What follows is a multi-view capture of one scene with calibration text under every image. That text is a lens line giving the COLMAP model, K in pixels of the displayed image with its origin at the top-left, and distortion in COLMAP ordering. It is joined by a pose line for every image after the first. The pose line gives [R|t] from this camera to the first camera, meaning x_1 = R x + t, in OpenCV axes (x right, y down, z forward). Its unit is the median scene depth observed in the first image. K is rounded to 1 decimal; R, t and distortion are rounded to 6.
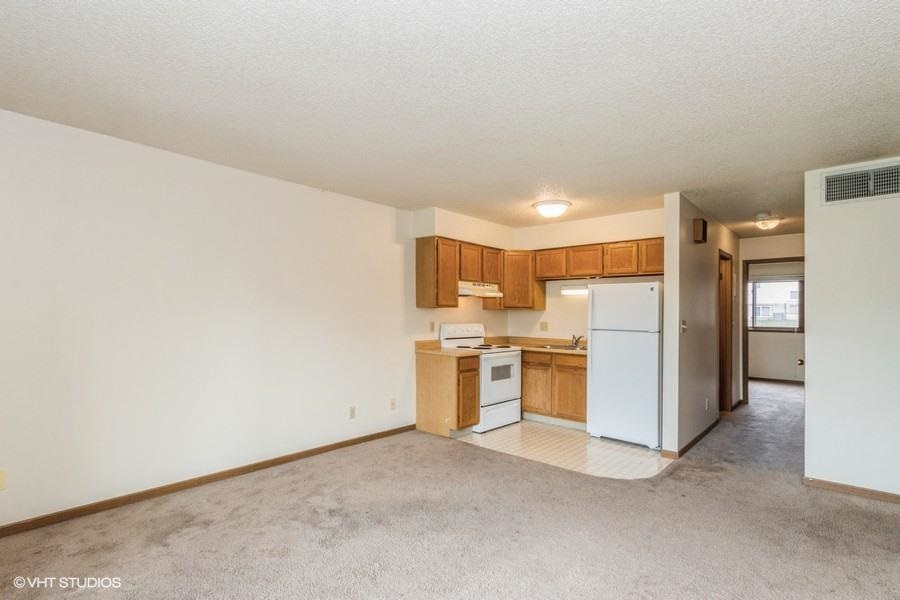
lens RADIAL K [[441.0, 0, 448.6], [0, 441.0, 302.8], [0, 0, 1]] dist [-0.000146, 0.000625]
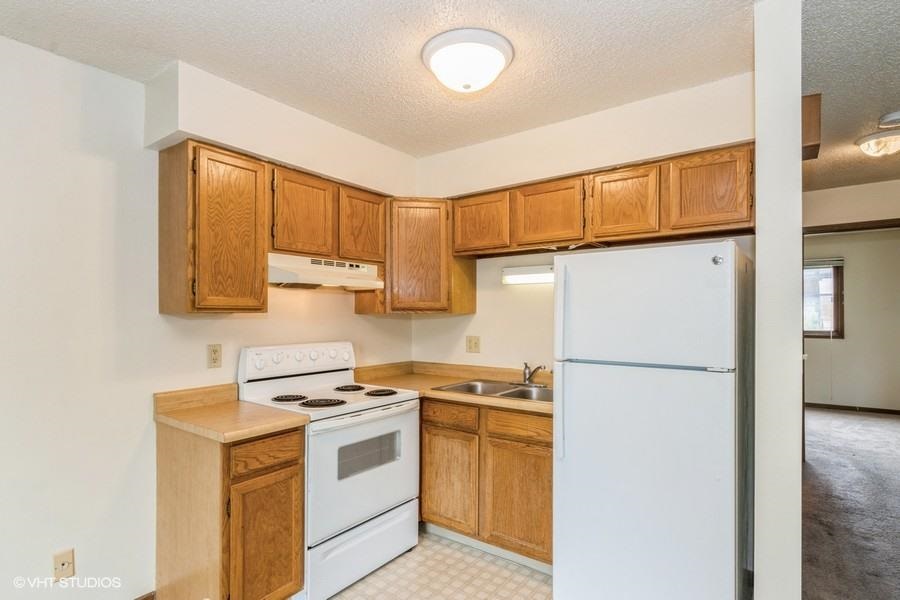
lens RADIAL K [[451.6, 0, 448.8], [0, 451.6, 315.9], [0, 0, 1]] dist [-0.000160, 0.000002]
pose [[0.996248, -0.013767, 0.085442, 0.158602], [0.011208, 0.999476, 0.030355, 0.002688], [-0.085815, -0.029284, 0.995881, 0.515293]]
